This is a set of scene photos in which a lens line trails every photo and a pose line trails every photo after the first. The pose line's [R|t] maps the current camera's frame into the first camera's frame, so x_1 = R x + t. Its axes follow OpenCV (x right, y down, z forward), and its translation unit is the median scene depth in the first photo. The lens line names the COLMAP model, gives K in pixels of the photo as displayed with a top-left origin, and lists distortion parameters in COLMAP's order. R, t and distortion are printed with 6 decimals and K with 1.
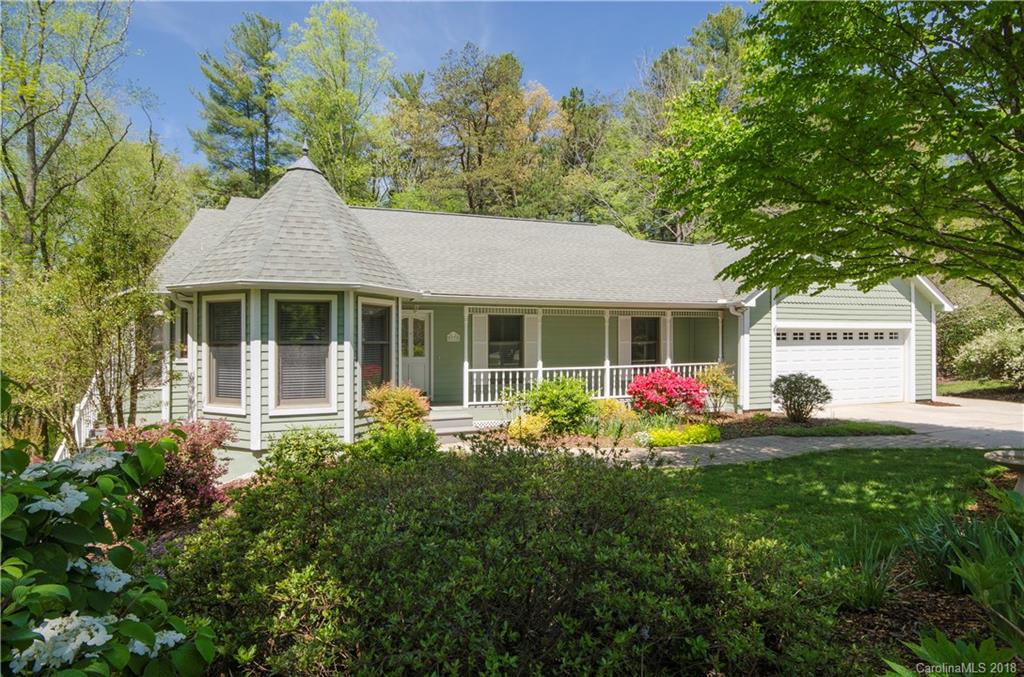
lens RADIAL K [[531.6, 0, 511.5], [0, 531.6, 339.6], [0, 0, 1]] dist [0.004447, -0.000344]
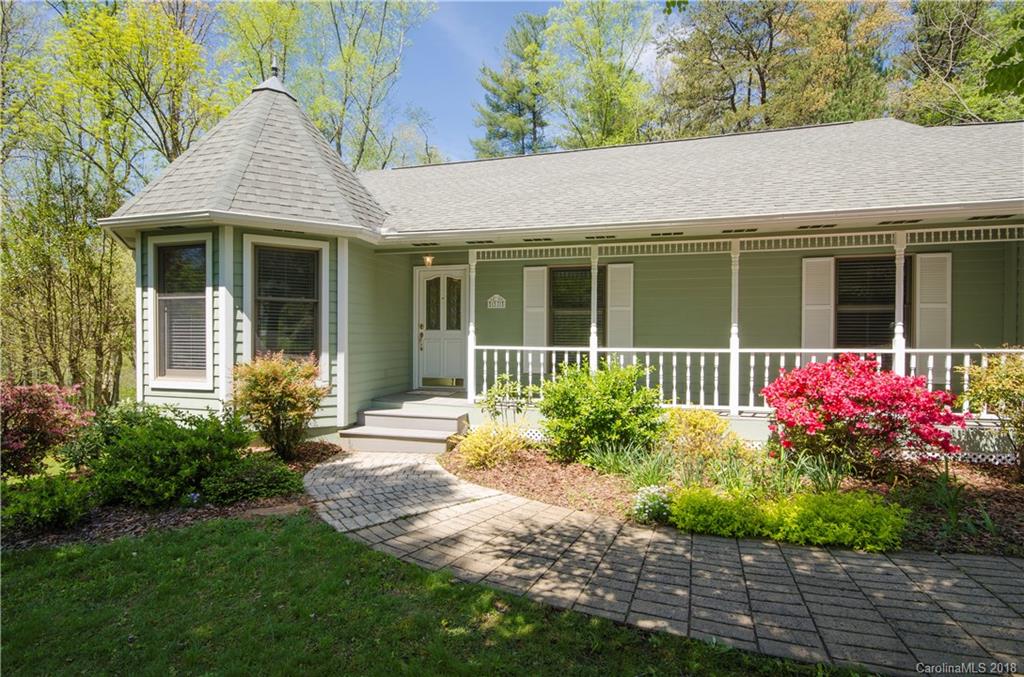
lens RADIAL K [[531.6, 0, 507.1], [0, 531.6, 342.7], [0, 0, 1]] dist [0.004447, -0.000344]
pose [[0.808163, 0.012567, -0.588824, 0.308289], [-0.010025, 0.999921, 0.007582, 0.042502], [0.588873, -0.000225, 0.808225, 0.444529]]
